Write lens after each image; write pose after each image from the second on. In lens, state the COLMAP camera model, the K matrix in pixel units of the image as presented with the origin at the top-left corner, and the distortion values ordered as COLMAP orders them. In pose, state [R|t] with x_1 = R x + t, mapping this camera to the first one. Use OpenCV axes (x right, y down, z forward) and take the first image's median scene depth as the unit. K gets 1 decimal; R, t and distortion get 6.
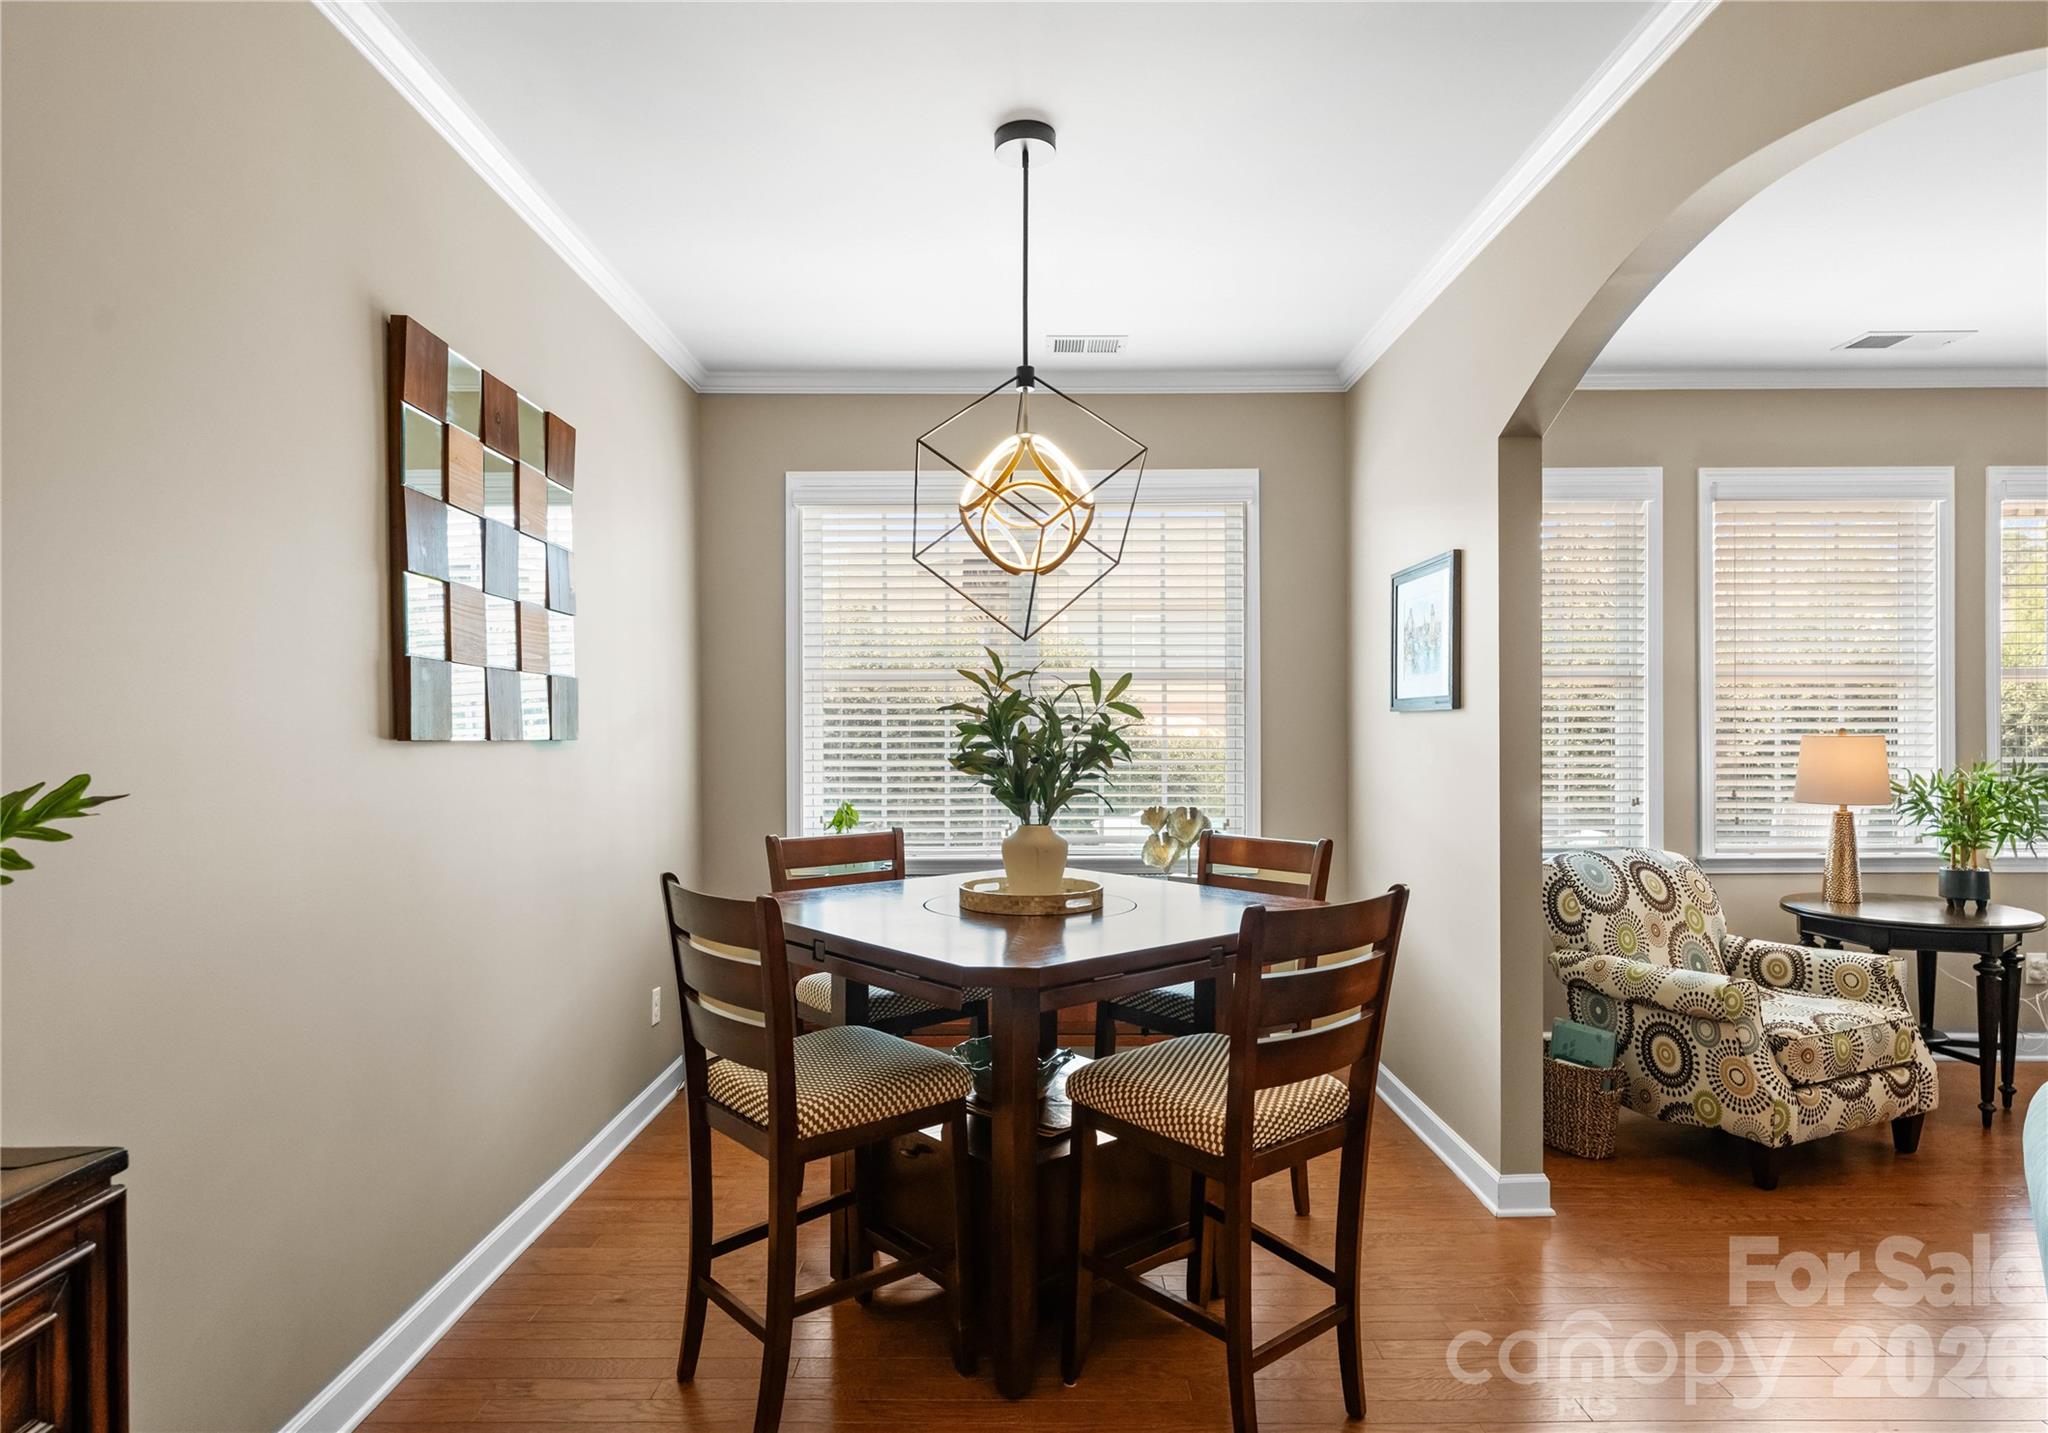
lens RADIAL K [[1158.1, 0, 1018.9], [0, 1158.1, 743.6], [0, 0, 1]] dist [-0.002440, -0.000569]
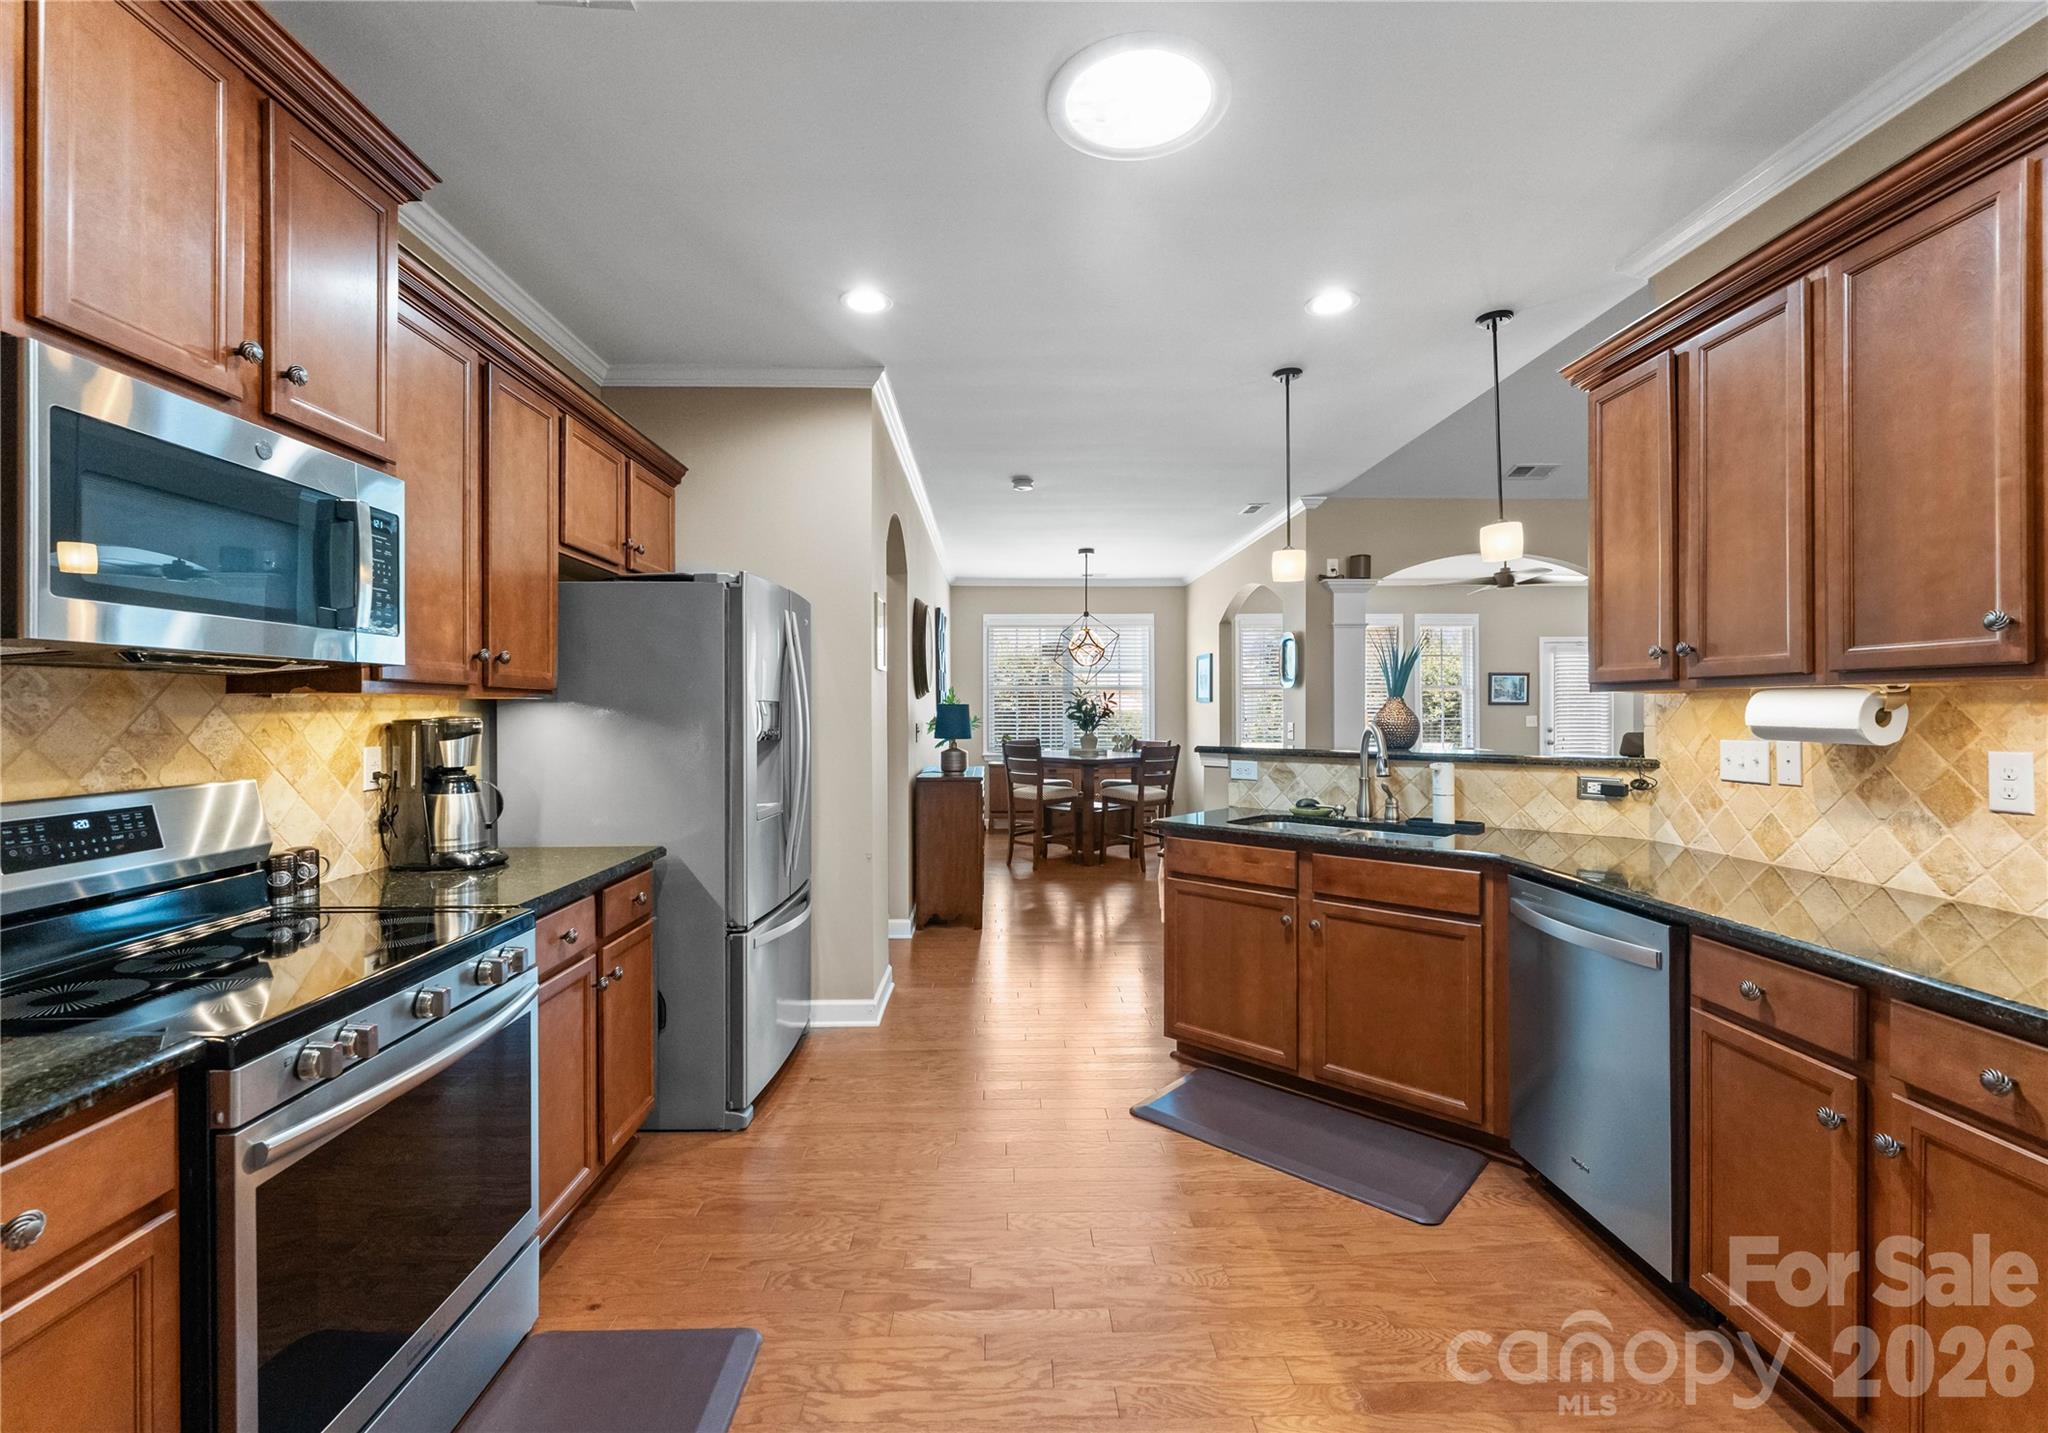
lens RADIAL K [[887.7, 0, 1016.2], [0, 887.7, 696.7], [0, 0, 1]] dist [-0.002437, -0.000685]
pose [[0.999727, 0.002023, 0.023263, -0.221997], [-0.001535, 0.999779, -0.020990, 0.008730], [-0.023300, 0.020949, 0.999509, -1.442611]]
